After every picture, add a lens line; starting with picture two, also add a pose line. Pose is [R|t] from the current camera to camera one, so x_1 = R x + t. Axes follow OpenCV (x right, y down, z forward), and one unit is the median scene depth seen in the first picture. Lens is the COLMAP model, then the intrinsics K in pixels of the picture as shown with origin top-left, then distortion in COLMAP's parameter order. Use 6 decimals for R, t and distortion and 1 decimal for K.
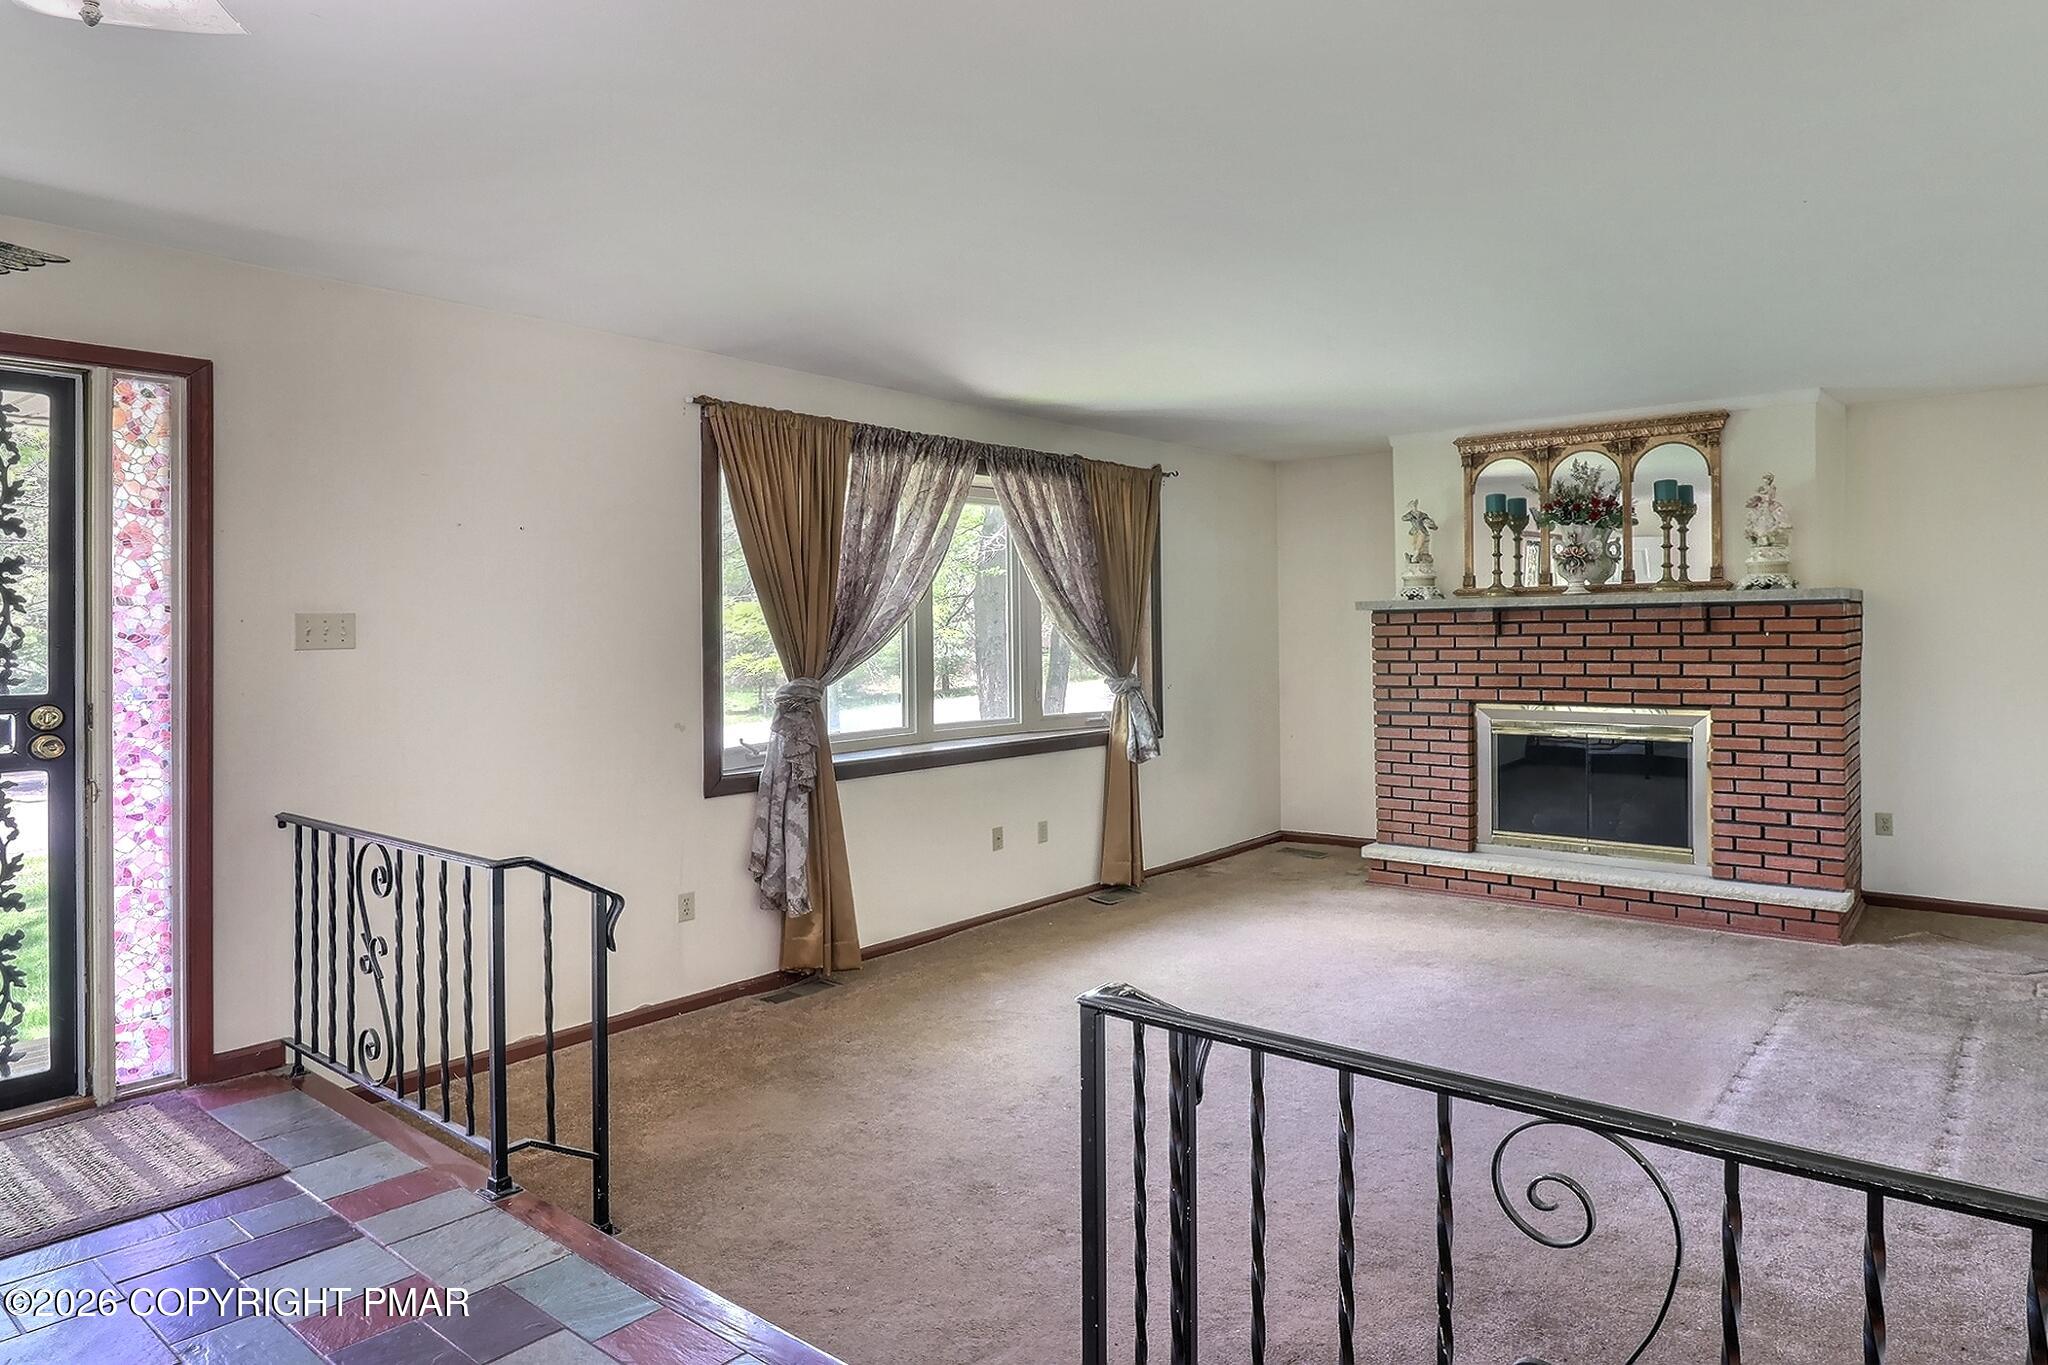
lens RADIAL K [[1169.8, 0, 1055.1], [0, 1169.8, 615.6], [0, 0, 1]] dist [-0.004044, -0.005785]
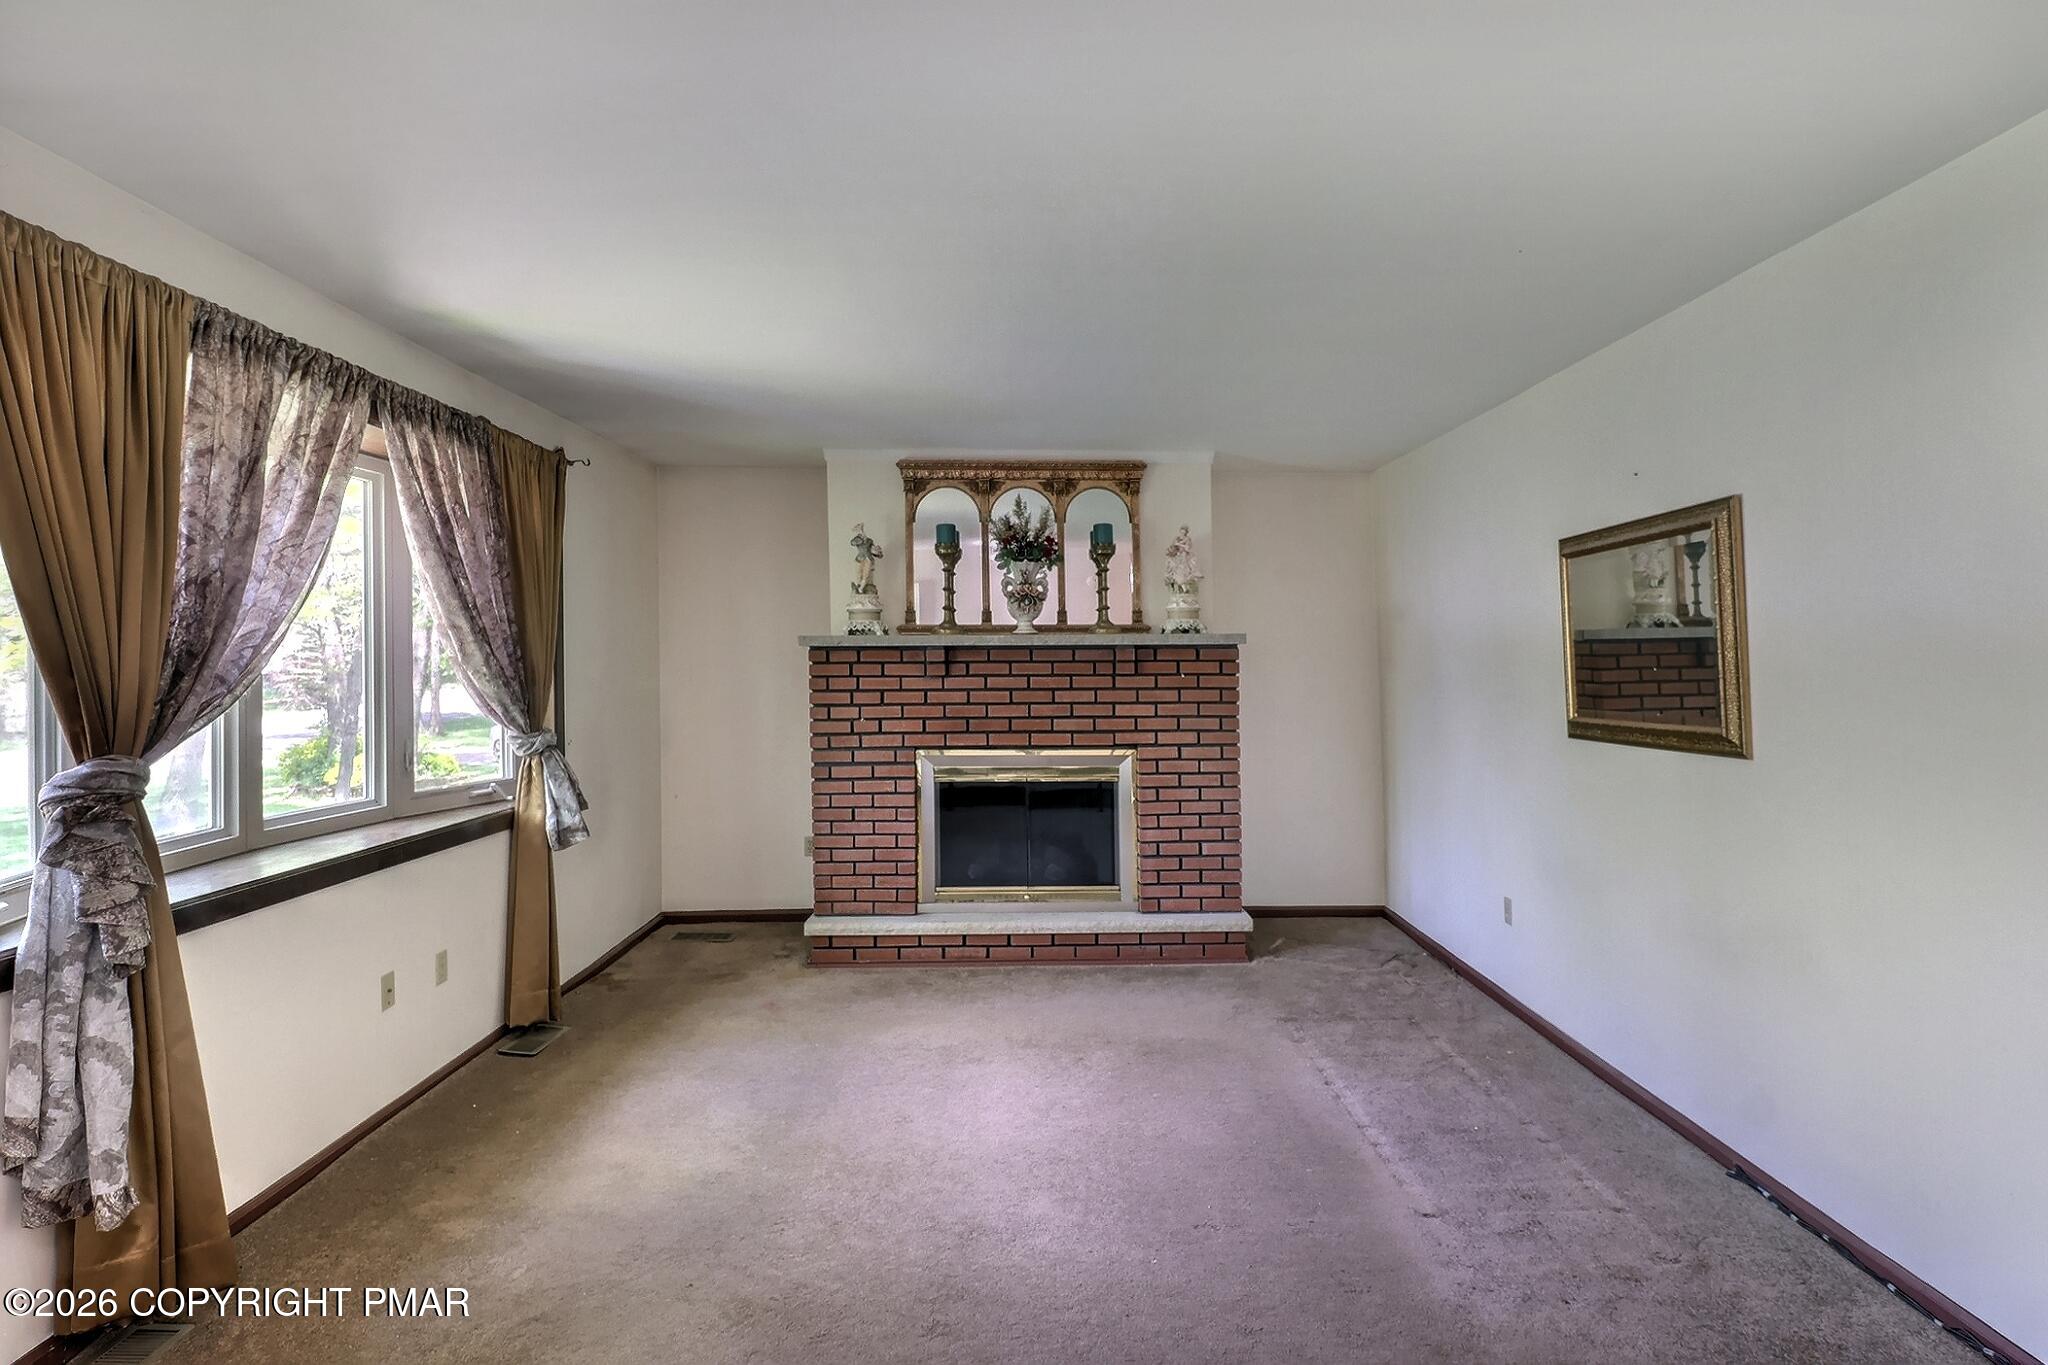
lens RADIAL K [[1169.8, 0, 1005.9], [0, 1169.8, 621.4], [0, 0, 1]] dist [-0.004044, -0.005785]
pose [[0.776959, 0.032388, 0.628717, -0.225163], [-0.016272, 0.999375, -0.031374, 0.002994], [-0.629341, 0.014146, 0.777001, 0.329310]]
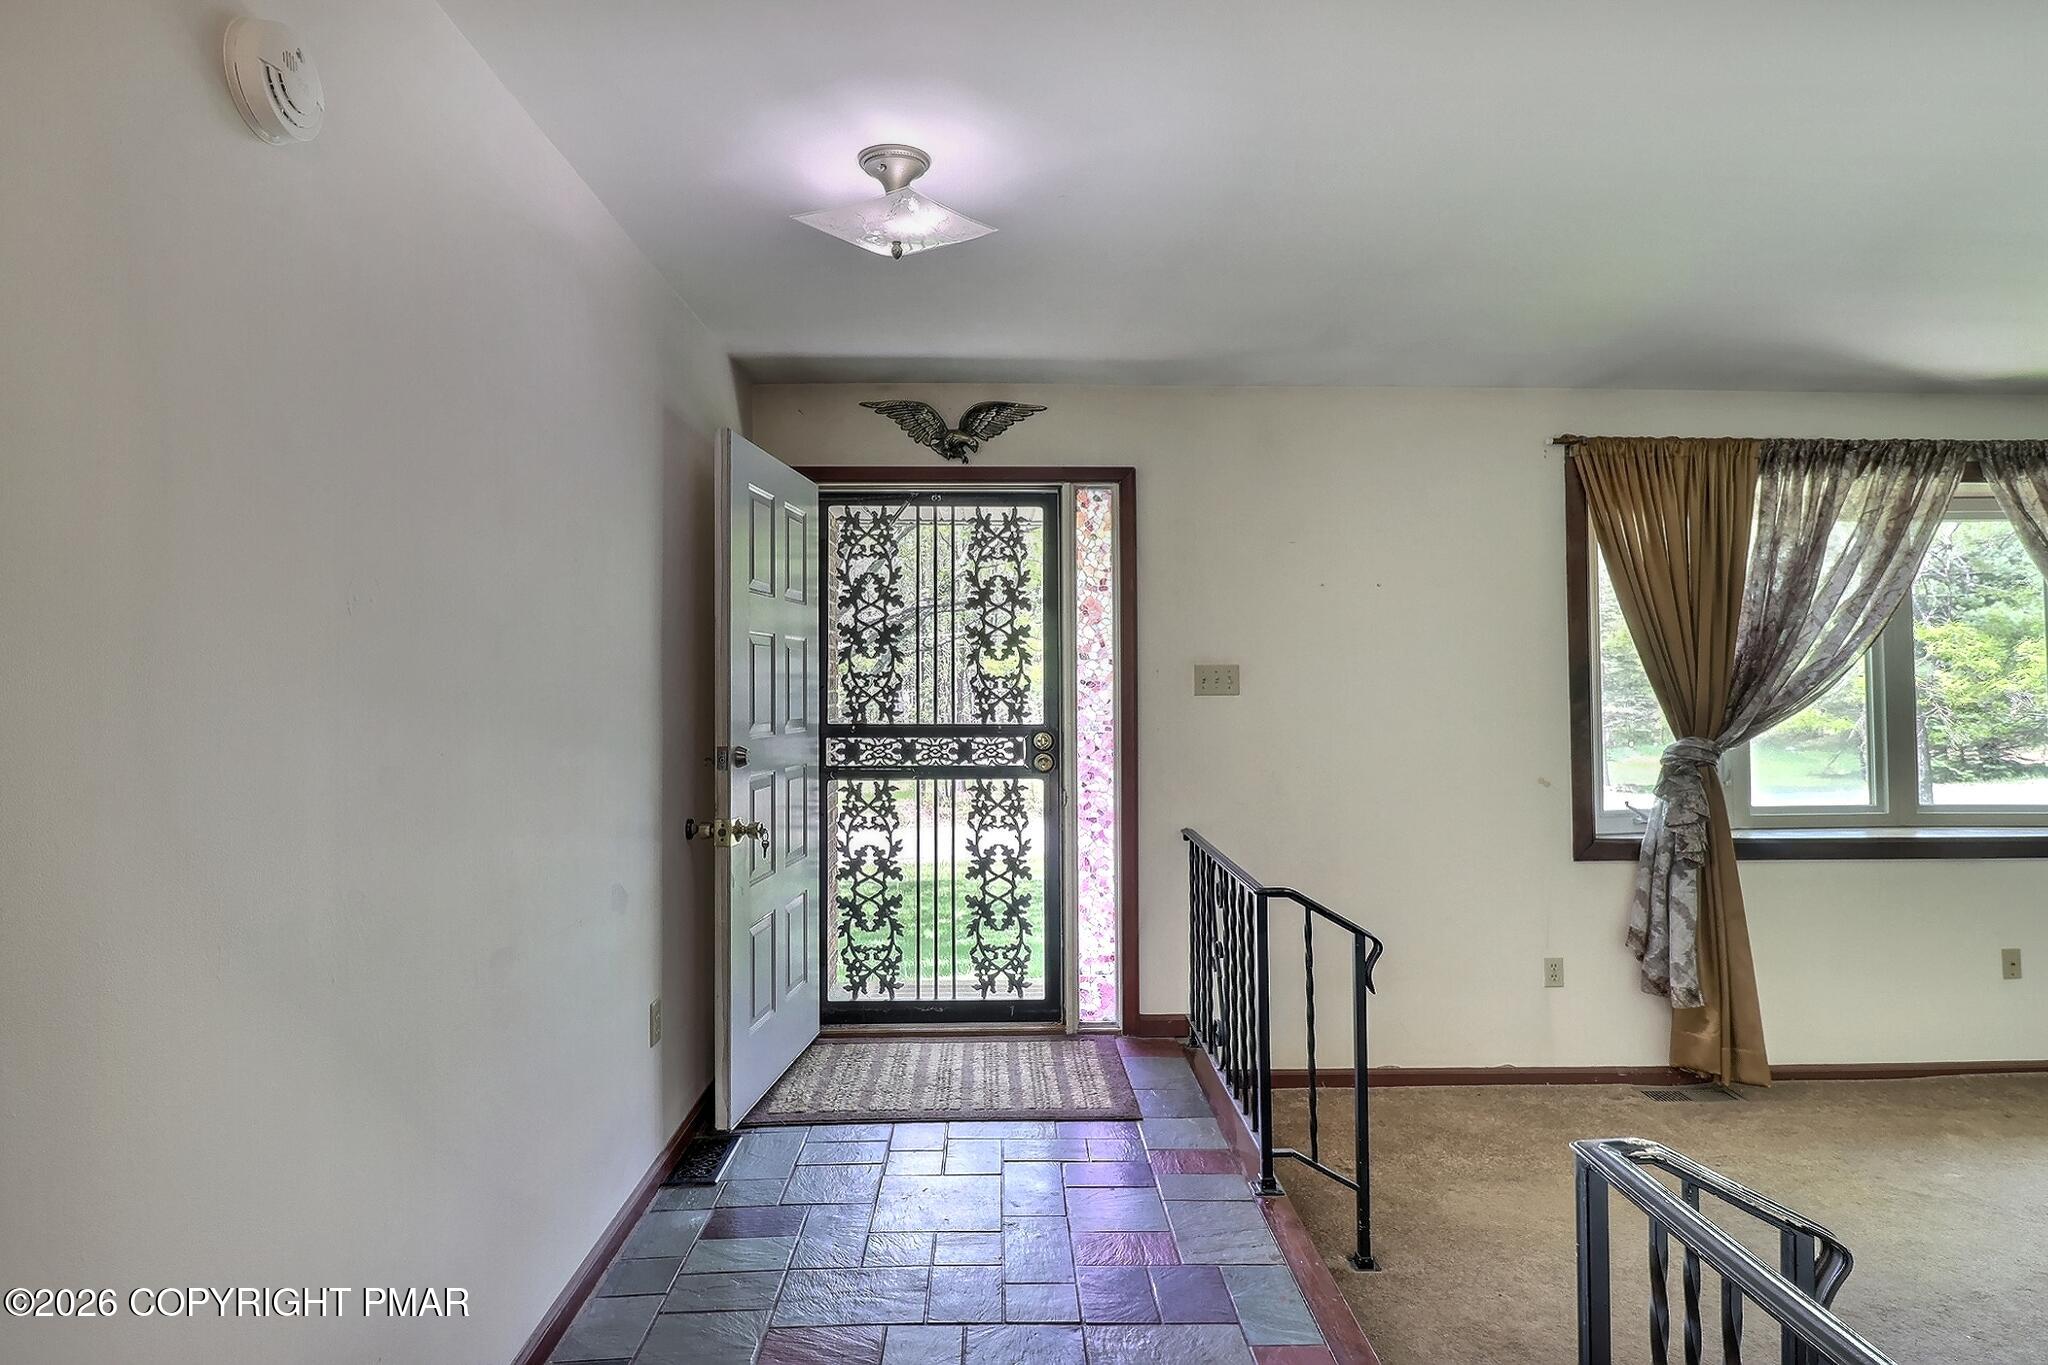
lens RADIAL K [[1169.8, 0, 1059.8], [0, 1169.8, 642.0], [0, 0, 1]] dist [-0.004044, -0.005785]
pose [[0.672282, -0.015110, -0.740141, 0.111948], [0.001023, 0.999810, -0.019482, -0.001664], [0.740294, 0.012340, 0.672170, 0.053822]]
